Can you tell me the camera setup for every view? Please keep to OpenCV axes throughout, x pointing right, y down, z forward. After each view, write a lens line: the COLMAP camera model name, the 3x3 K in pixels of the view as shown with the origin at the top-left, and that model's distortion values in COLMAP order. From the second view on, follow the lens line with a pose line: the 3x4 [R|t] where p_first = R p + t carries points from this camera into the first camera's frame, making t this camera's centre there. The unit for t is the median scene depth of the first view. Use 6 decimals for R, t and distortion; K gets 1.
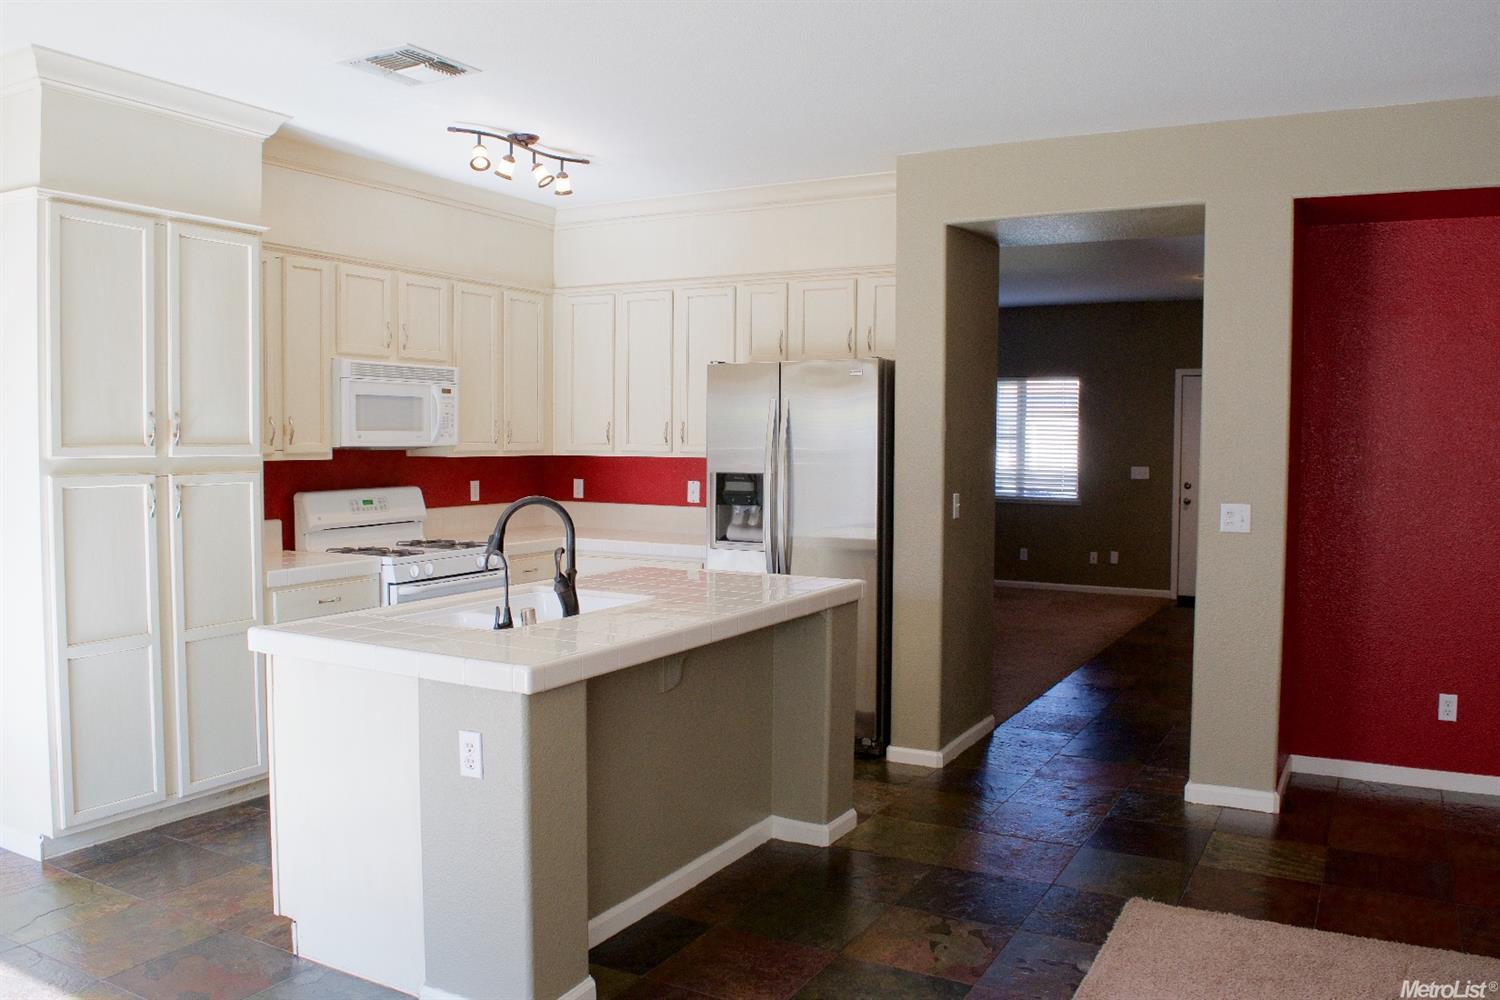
lens RADIAL K [[1200.4, 0, 750.0], [0, 1200.4, 551.7], [0, 0, 1]] dist [-0.138991, 0.000108]
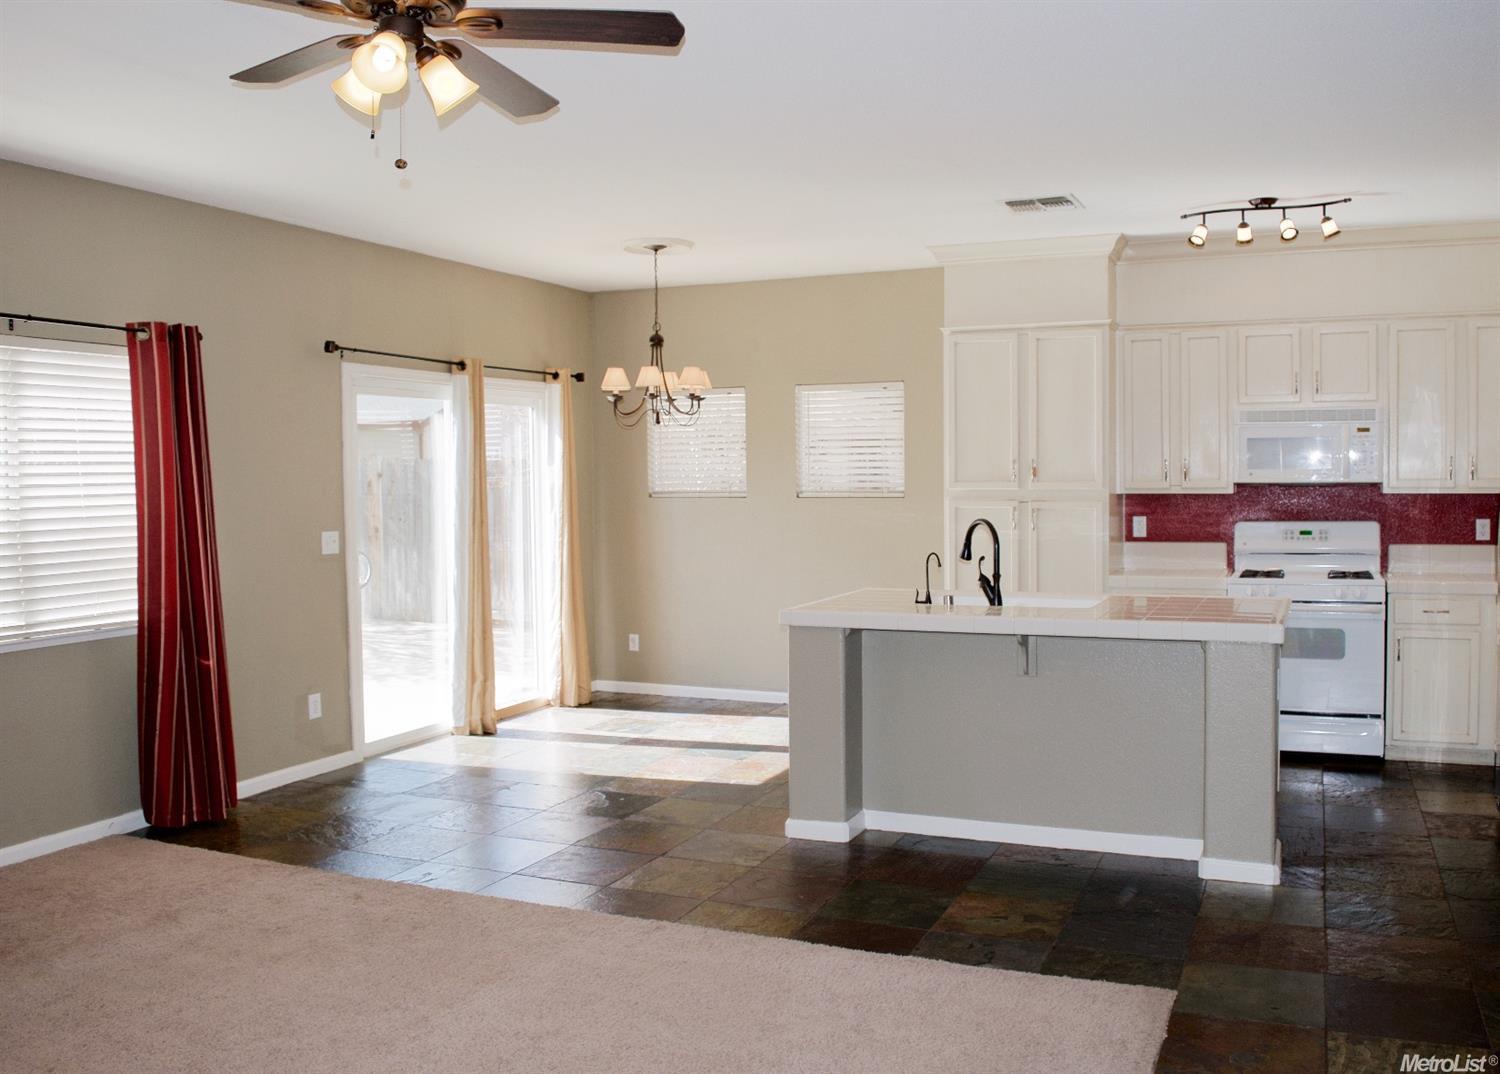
lens RADIAL K [[1282.7, 0, 750.0], [0, 1282.7, 537.0], [0, 0, 1]] dist [0.001758, 0.000534]
pose [[0.075229, 0.035831, -0.996522, 1.076186], [-0.083363, 0.996082, 0.029522, -0.038697], [0.993676, 0.080853, 0.077921, 0.501089]]
